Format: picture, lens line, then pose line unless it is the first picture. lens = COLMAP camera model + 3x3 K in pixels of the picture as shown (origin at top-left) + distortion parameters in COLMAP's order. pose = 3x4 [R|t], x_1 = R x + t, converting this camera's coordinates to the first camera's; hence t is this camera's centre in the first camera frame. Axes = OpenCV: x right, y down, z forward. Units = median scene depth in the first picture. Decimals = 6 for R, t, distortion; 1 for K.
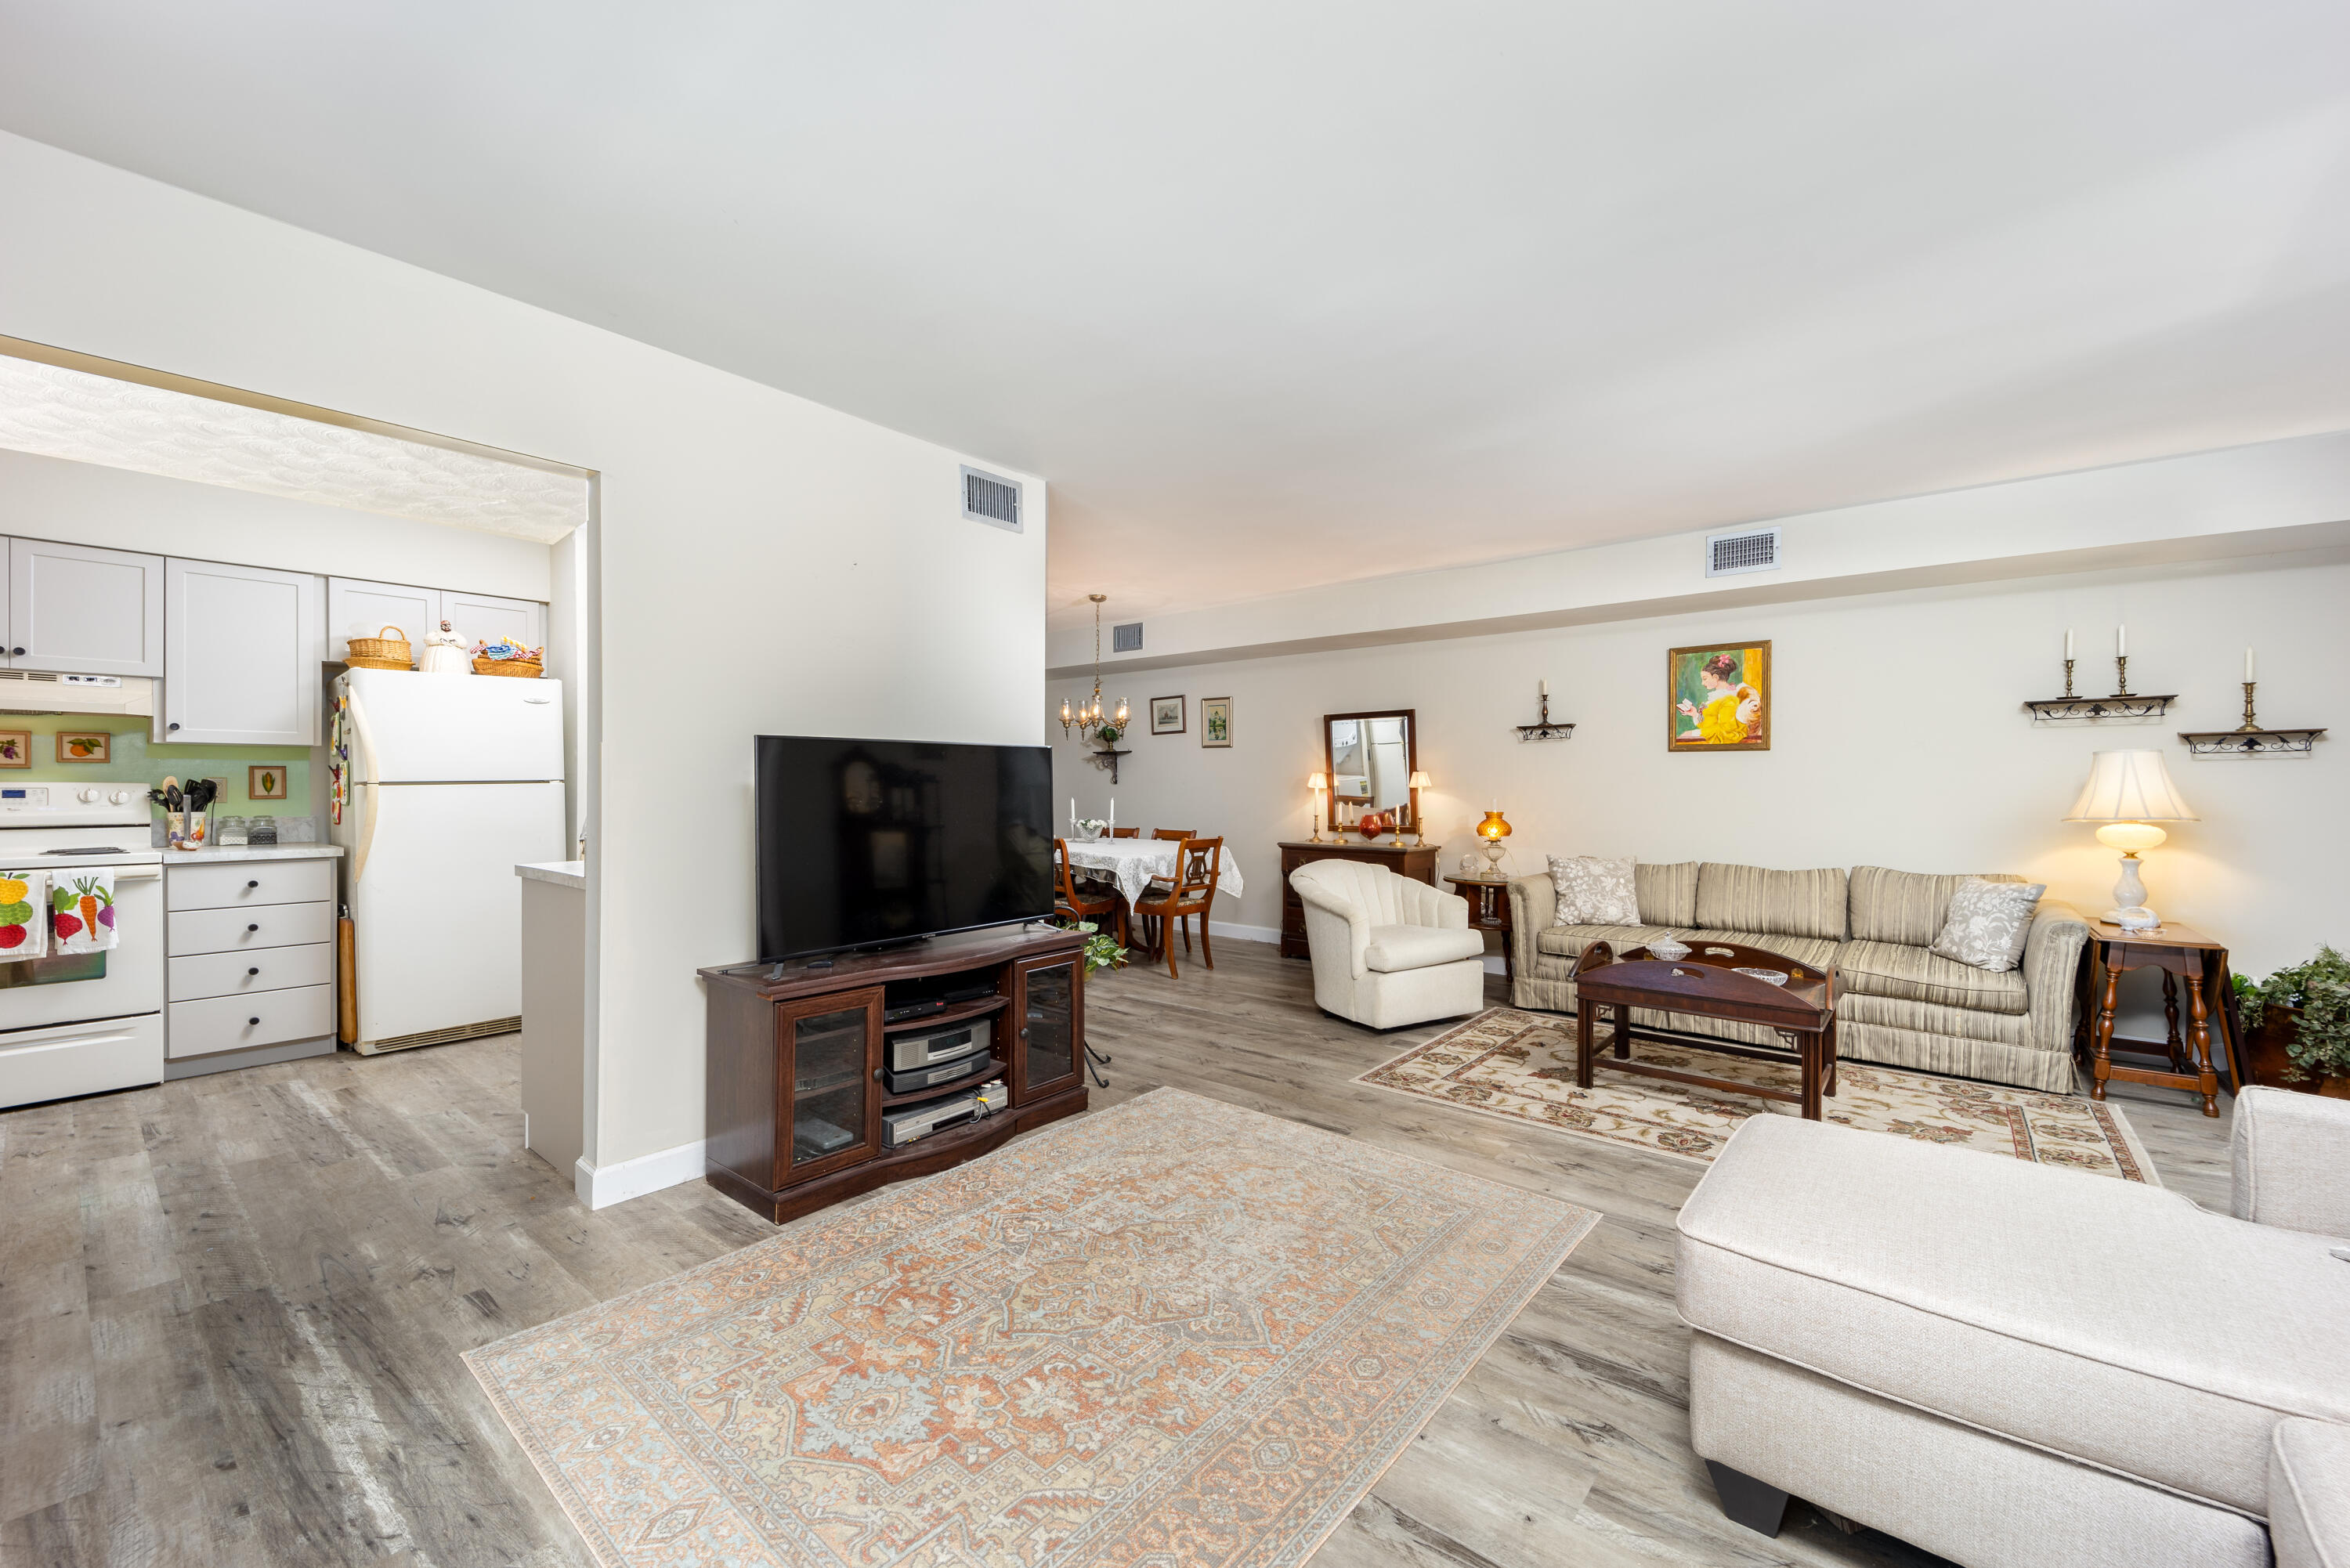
lens RADIAL K [[944.5, 0, 1181.2], [0, 944.5, 782.5], [0, 0, 1]] dist [0.035512, -0.004440]
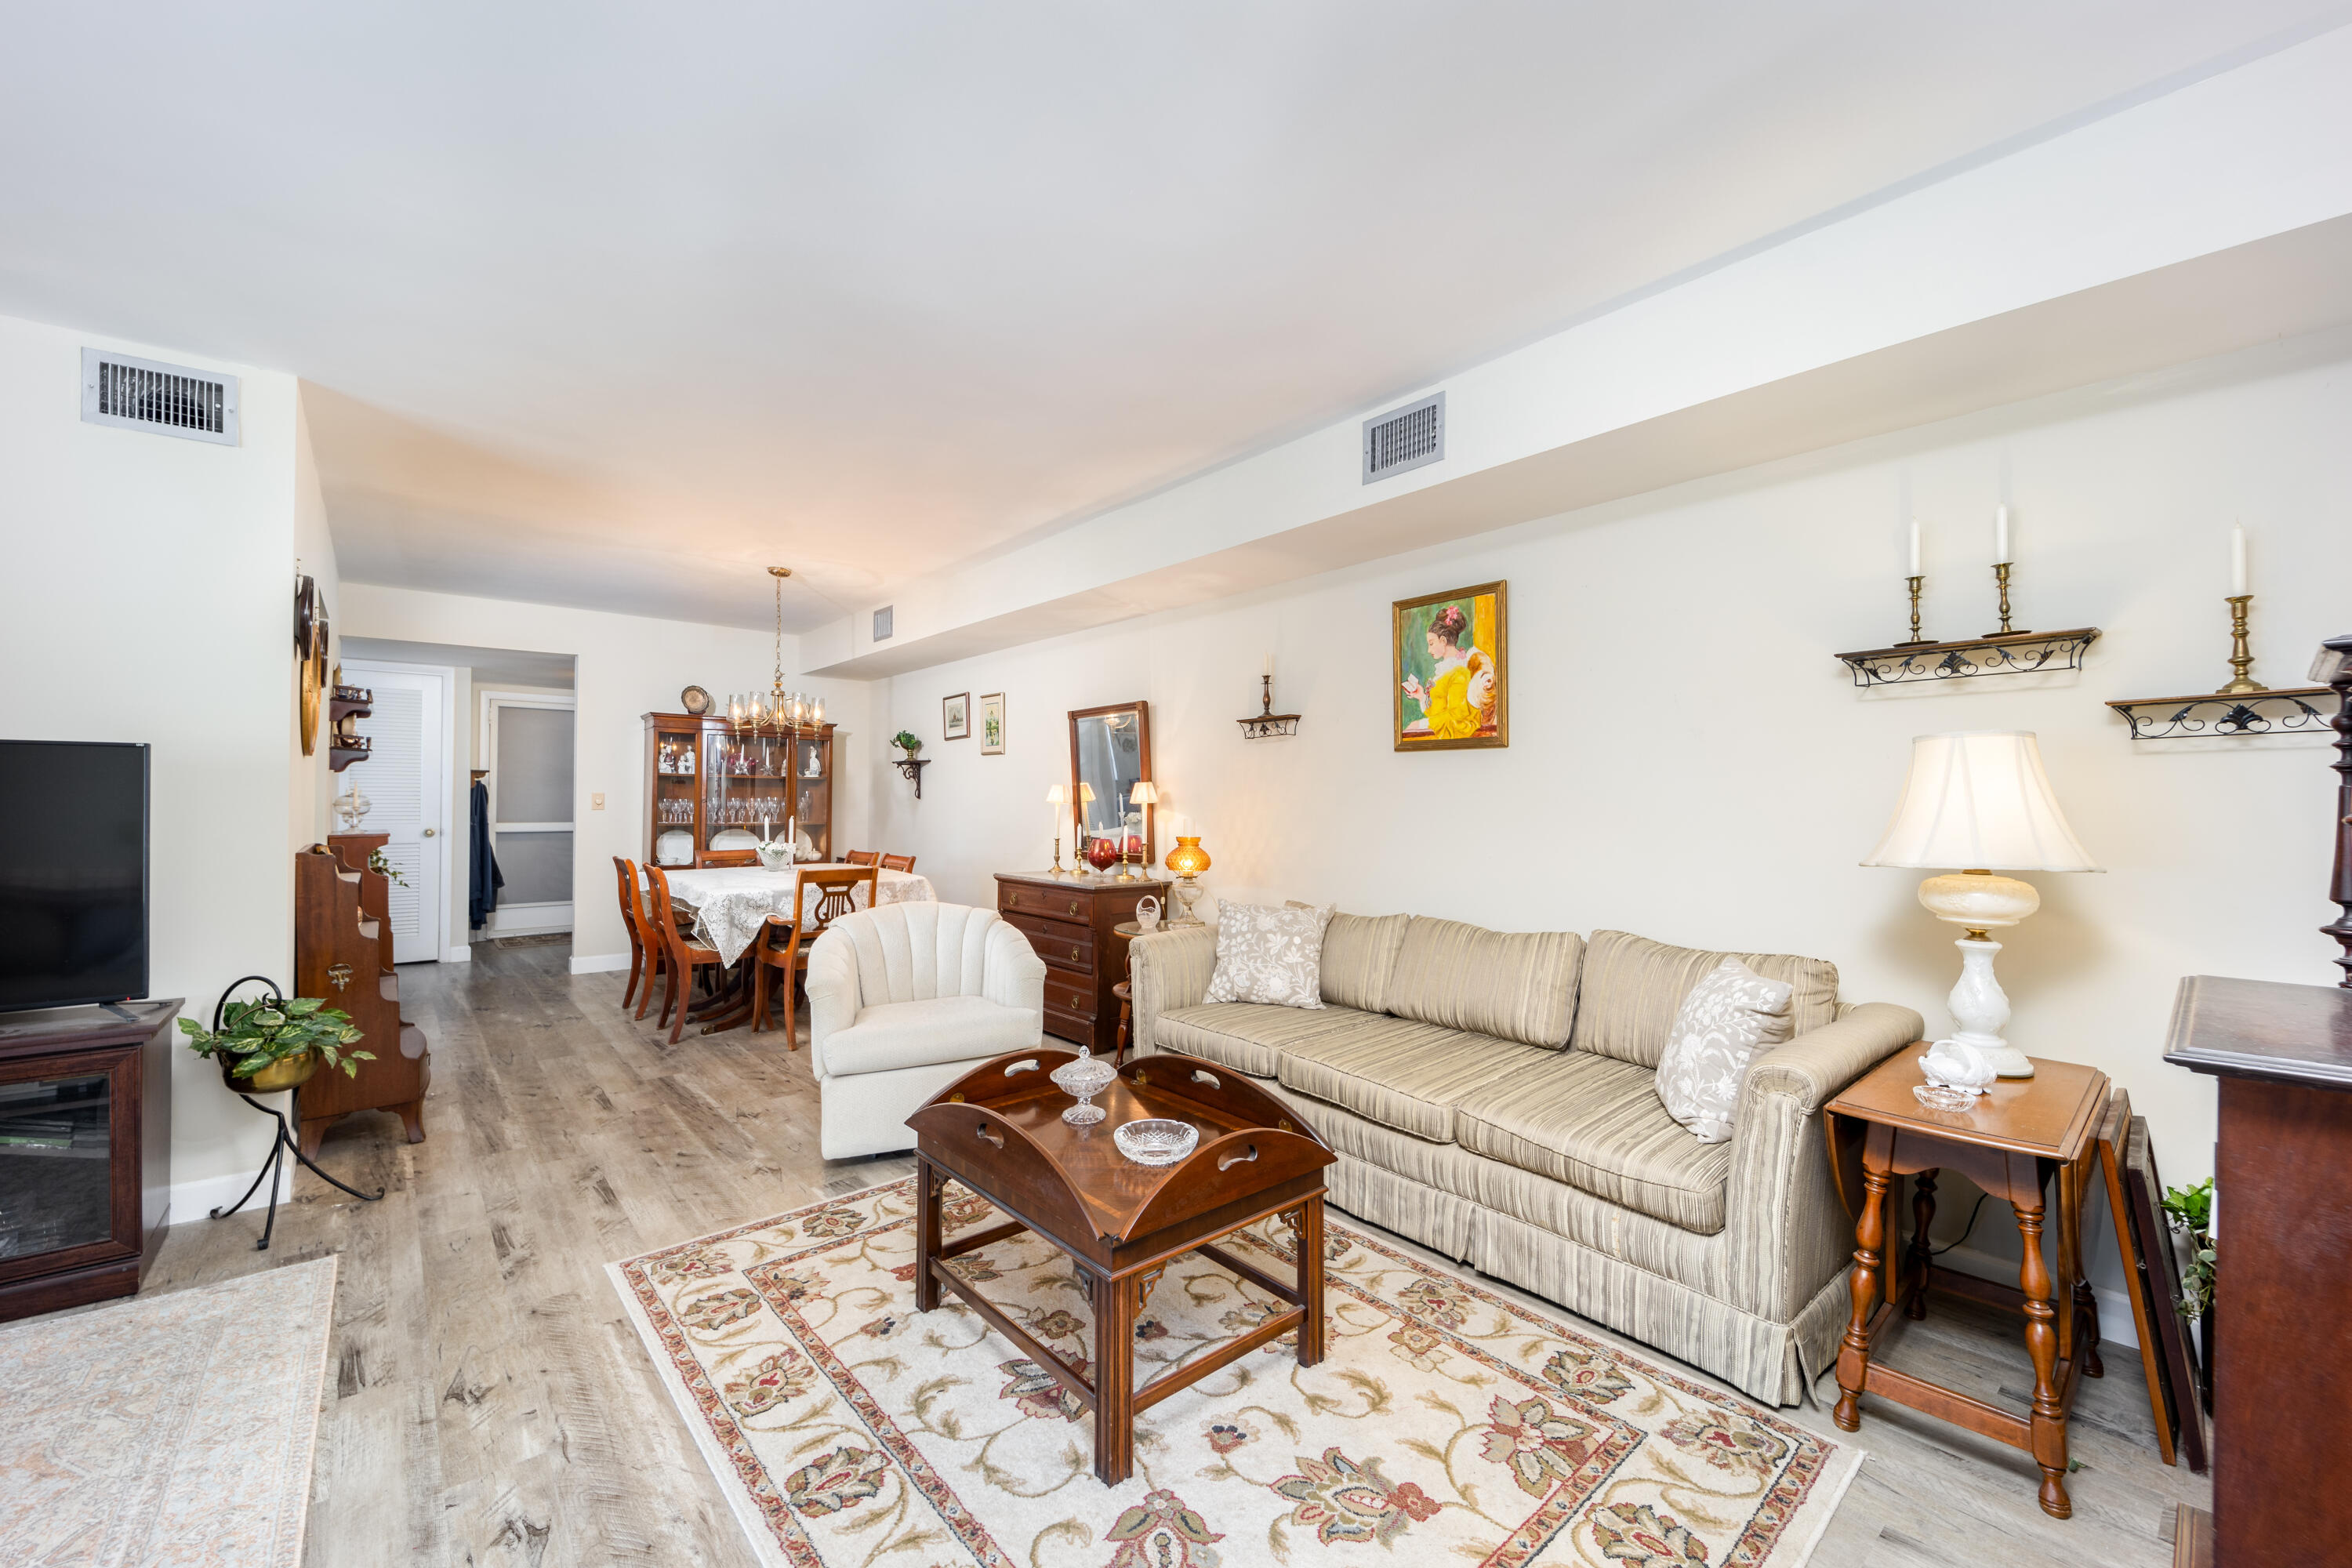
lens RADIAL K [[945.3, 0, 1163.8], [0, 945.3, 779.5], [0, 0, 1]] dist [0.035512, -0.004440]
pose [[0.983346, -0.005654, -0.181654, 0.616583], [0.002178, 0.999811, -0.019326, 0.000874], [0.181729, 0.018609, 0.983173, 0.390461]]
